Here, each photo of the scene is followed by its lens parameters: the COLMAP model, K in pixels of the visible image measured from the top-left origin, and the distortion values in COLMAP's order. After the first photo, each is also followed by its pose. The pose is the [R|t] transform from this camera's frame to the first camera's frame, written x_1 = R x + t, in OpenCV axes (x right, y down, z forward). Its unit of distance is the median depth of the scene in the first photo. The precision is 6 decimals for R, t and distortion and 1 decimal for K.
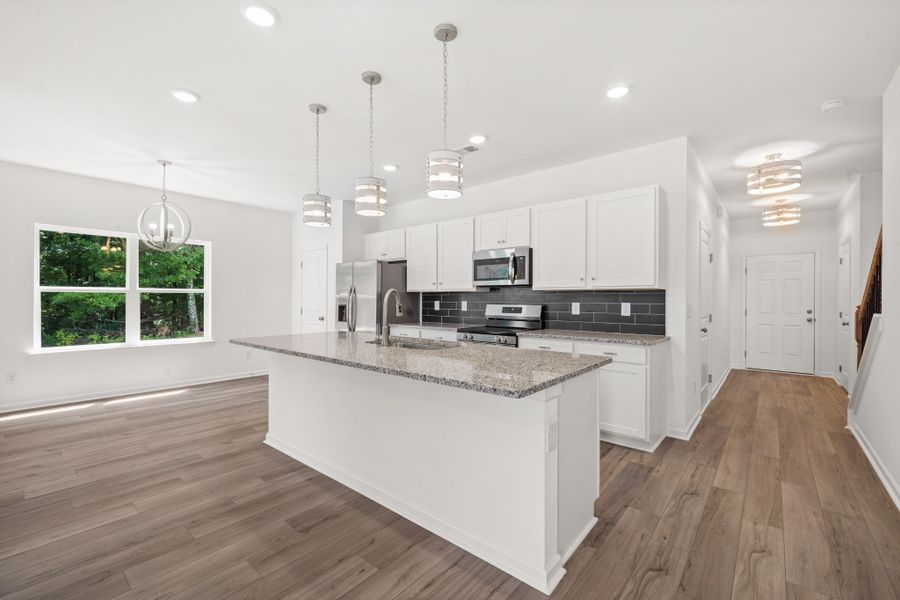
lens RADIAL K [[381.5, 0, 454.7], [0, 381.5, 300.4], [0, 0, 1]] dist [0.004831, -0.001870]
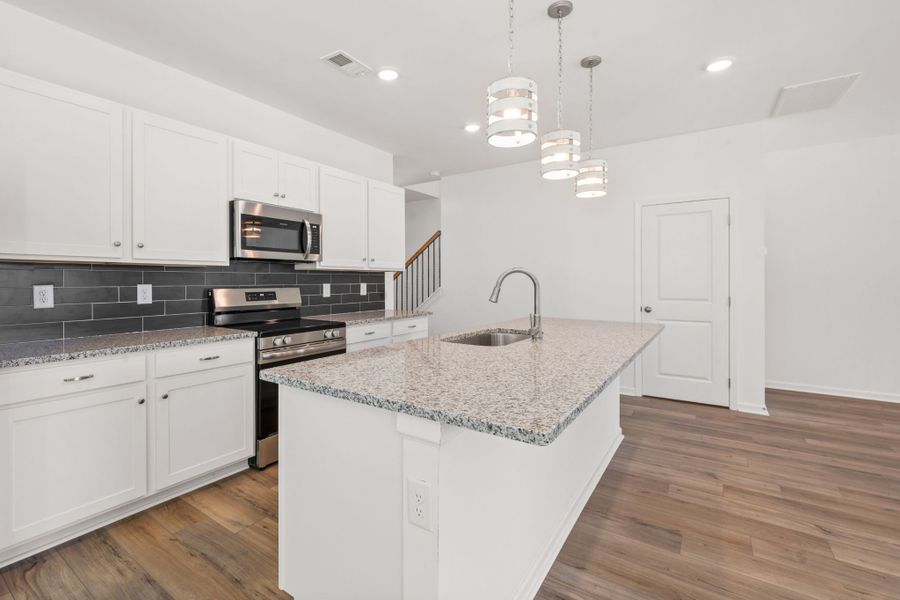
lens RADIAL K [[394.1, 0, 440.5], [0, 394.1, 286.6], [0, 0, 1]] dist [-0.001592, 0.001354]
pose [[-0.081785, -0.018557, 0.996477, -0.779693], [0.003854, 0.999813, 0.018936, -0.004952], [-0.996643, 0.005389, -0.081699, 0.999585]]
